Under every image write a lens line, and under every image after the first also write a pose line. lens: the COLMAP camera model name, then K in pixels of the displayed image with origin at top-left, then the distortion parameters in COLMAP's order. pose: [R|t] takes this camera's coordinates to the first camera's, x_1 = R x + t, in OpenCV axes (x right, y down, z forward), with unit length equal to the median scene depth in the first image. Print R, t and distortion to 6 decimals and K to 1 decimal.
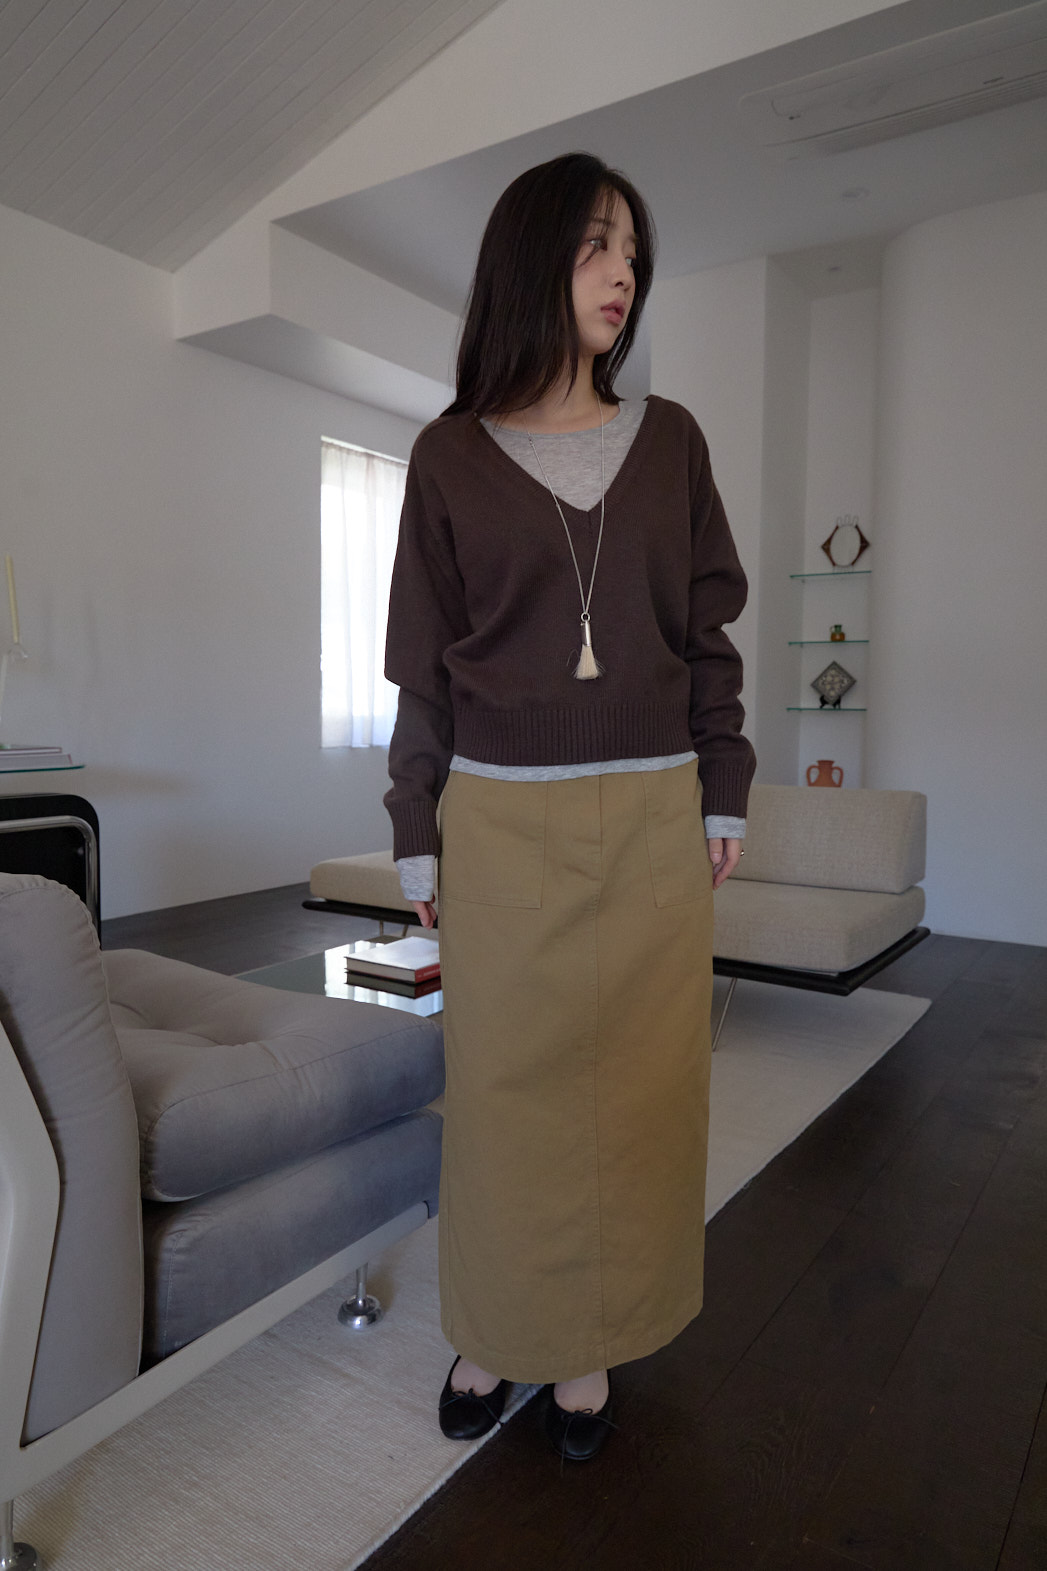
lens RADIAL K [[1071.8, 0, 525.6], [0, 1071.8, 784.2], [0, 0, 1]] dist [-0.002428, 0.004485]
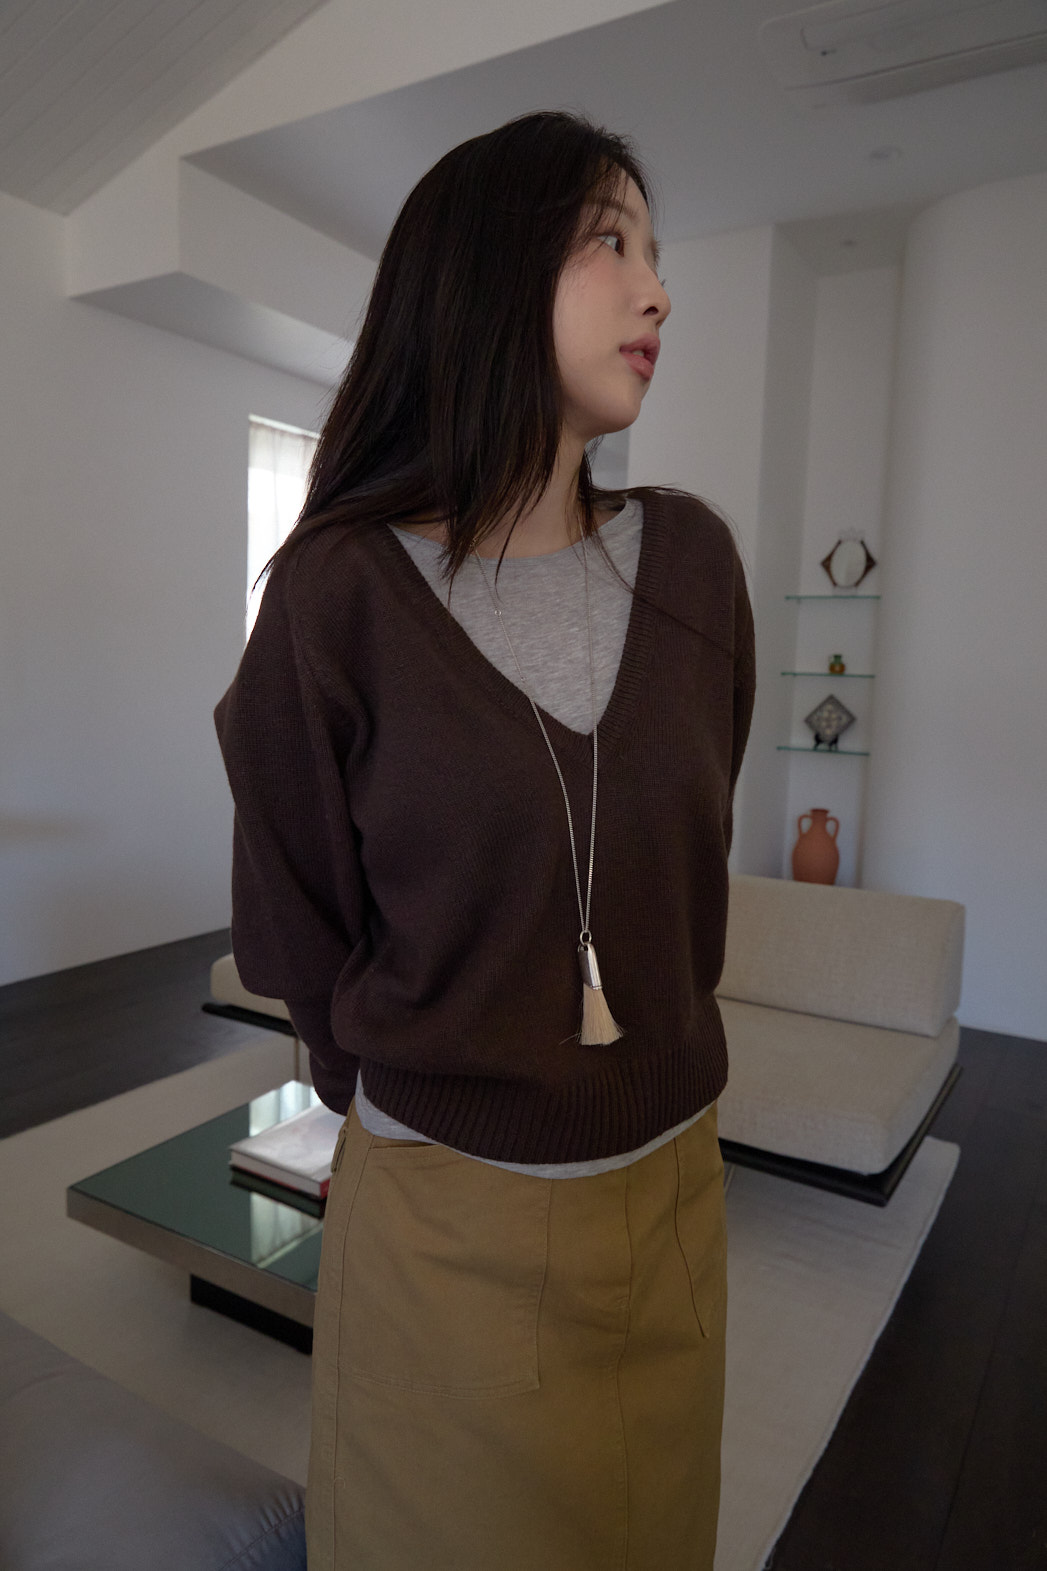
lens RADIAL K [[1064.3, 0, 525.4], [0, 1064.3, 785.4], [0, 0, 1]] dist [-0.004774, 0.002140]
pose [[0.999016, 0.019062, 0.040049, 0.003010], [-0.020600, 0.999052, 0.038339, -0.082051], [-0.039280, -0.039126, 0.998462, 0.158510]]
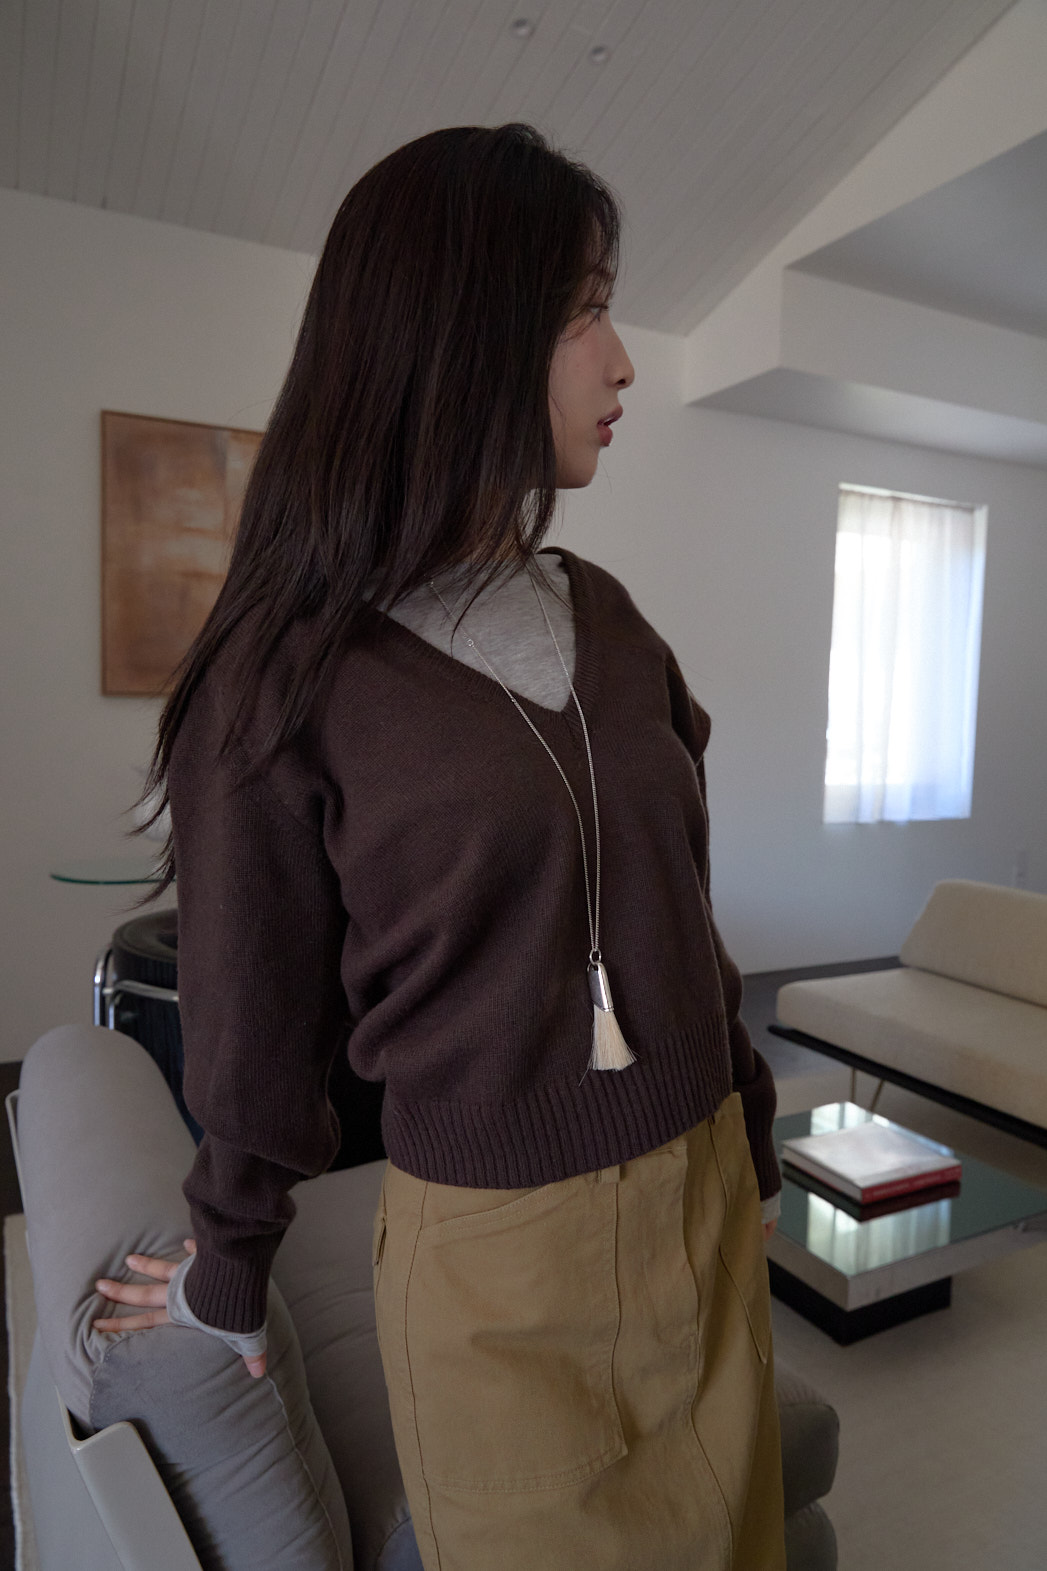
lens RADIAL K [[1064.3, 0, 525.4], [0, 1064.3, 785.4], [0, 0, 1]] dist [-0.004774, 0.002140]
pose [[0.876963, 0.048365, -0.478118, 0.025878], [-0.052879, 0.998593, 0.004024, -0.072594], [0.477640, 0.021753, 0.878286, 0.100074]]
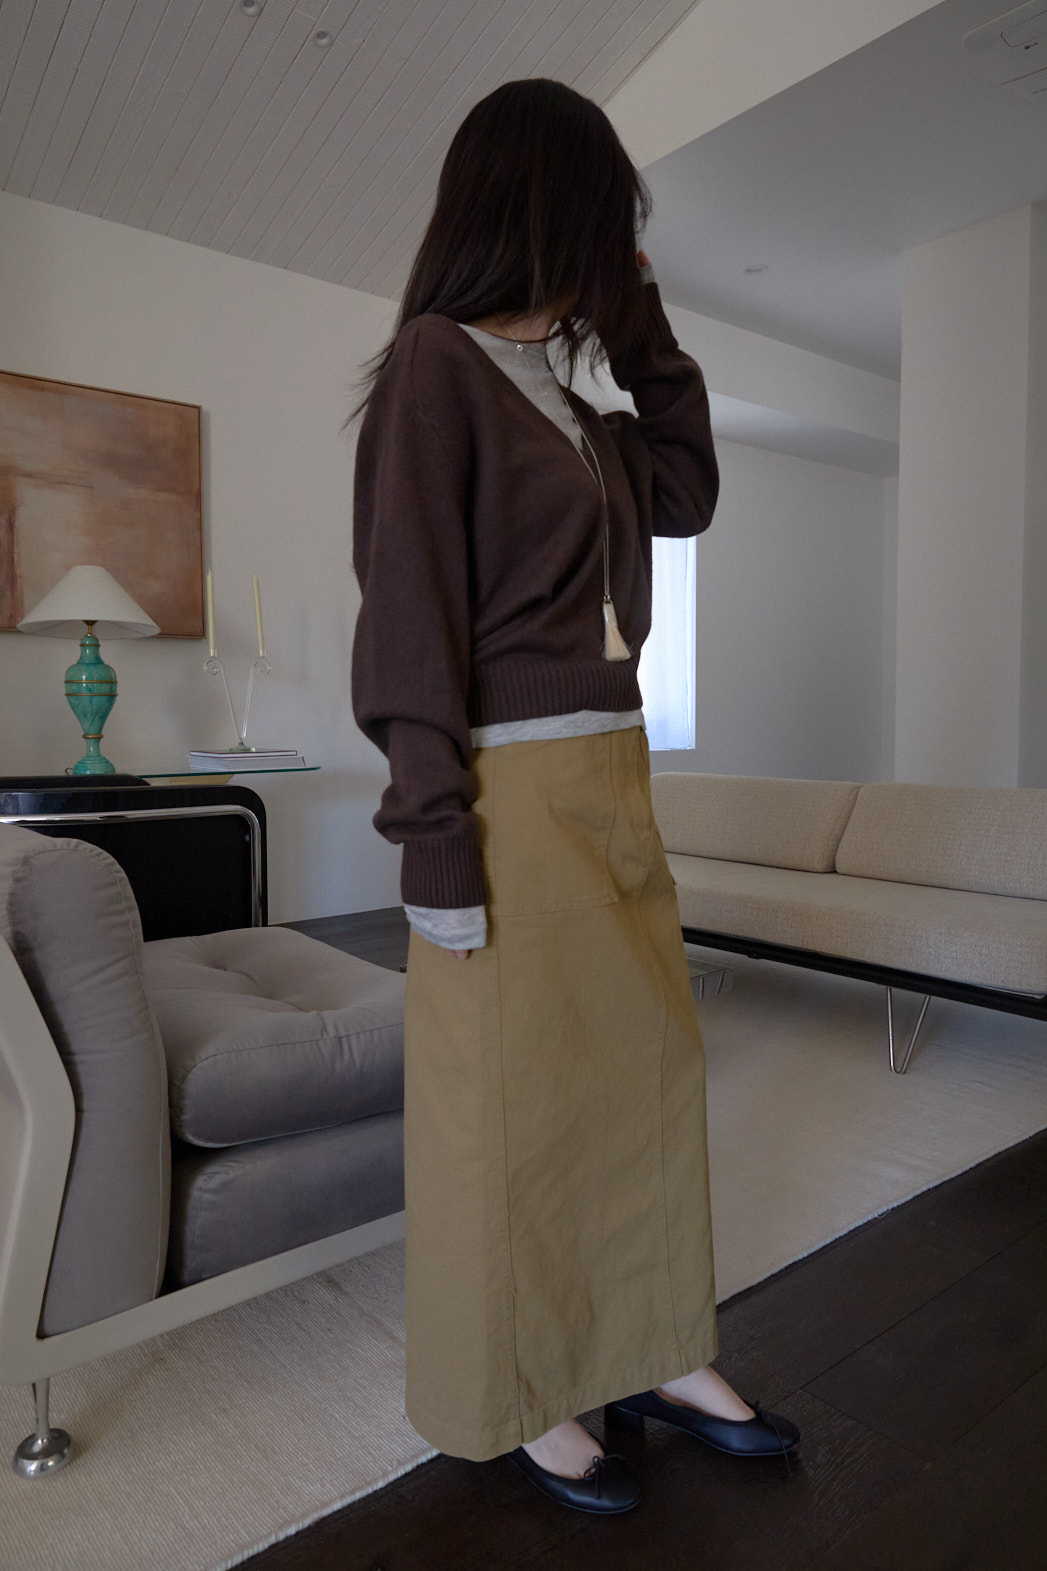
lens RADIAL K [[1079.9, 0, 522.6], [0, 1079.9, 783.2], [0, 0, 1]] dist [0.001912, 0.003136]
pose [[0.956135, 0.002818, -0.292914, 0.090029], [-0.006853, 0.999895, -0.012748, 0.009431], [0.292847, 0.014196, 0.956054, 0.010346]]
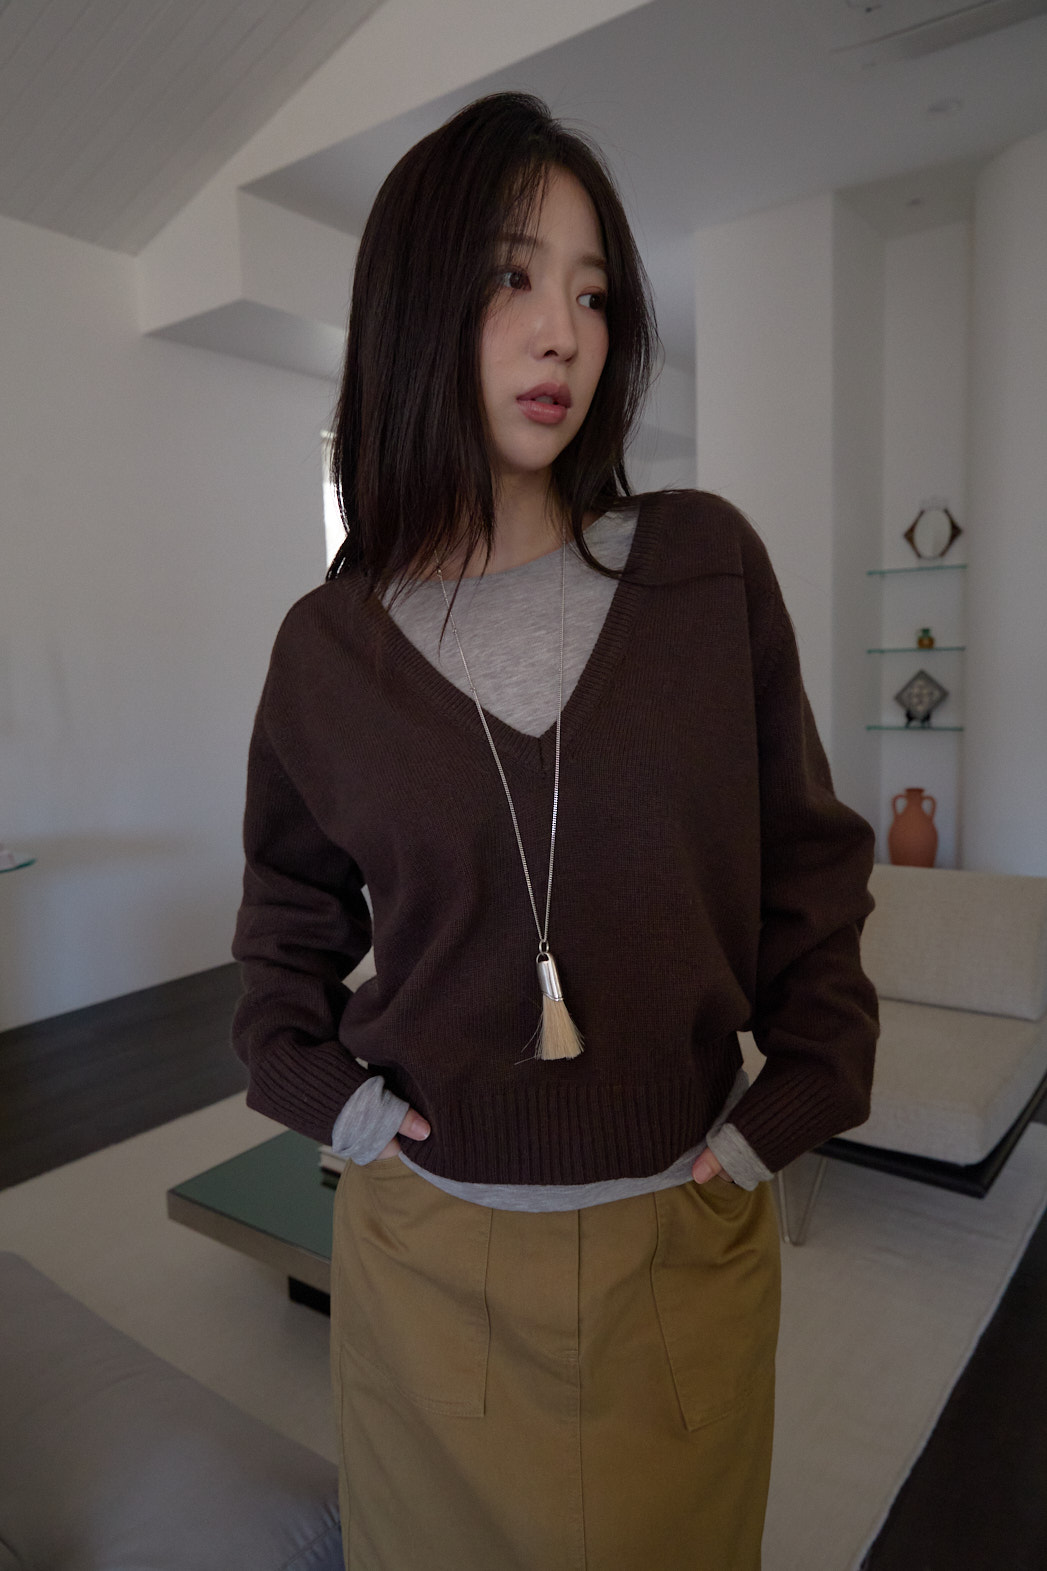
lens RADIAL K [[1061.7, 0, 525.4], [0, 1061.7, 785.6], [0, 0, 1]] dist [-0.003997, 0.001548]
pose [[0.997847, -0.032622, -0.056903, 0.020823], [0.035059, 0.998487, 0.042373, -0.083216], [0.055435, -0.044276, 0.997480, 0.159391]]
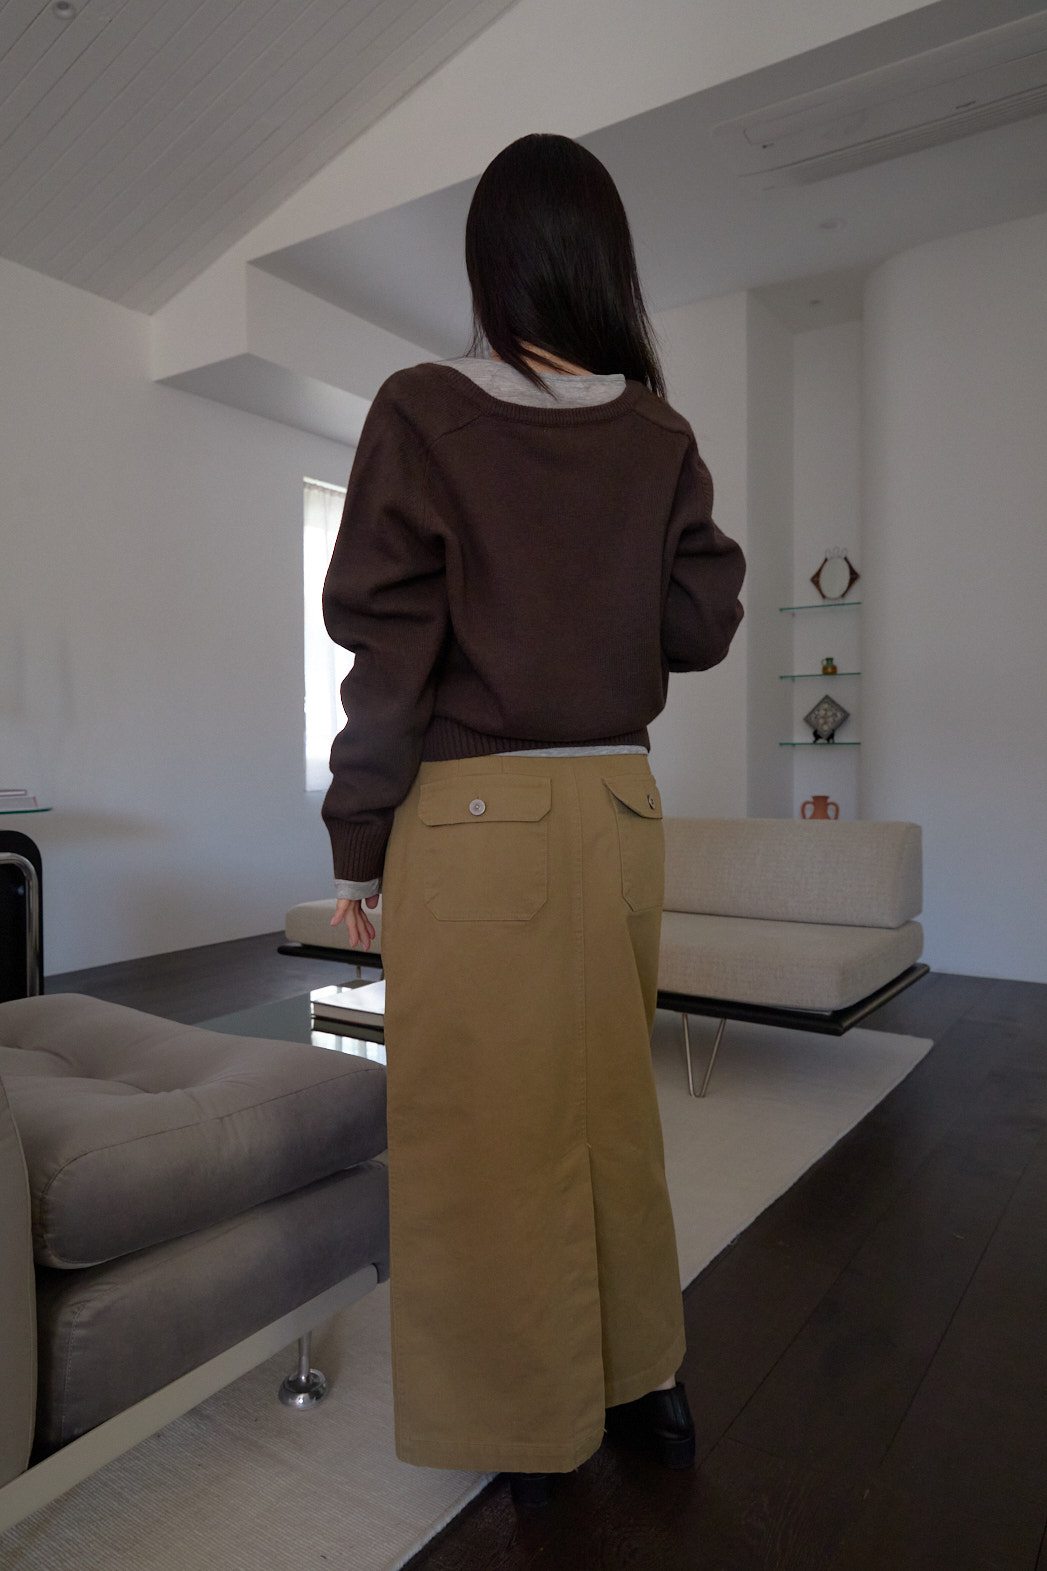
lens RADIAL K [[1074.7, 0, 526.1], [0, 1074.7, 784.2], [0, 0, 1]] dist [-0.002590, 0.001655]
pose [[0.999894, -0.014392, -0.002328, 0.016926], [0.014271, 0.998859, -0.045567, 0.009183], [0.002981, 0.045529, 0.998959, 0.025233]]
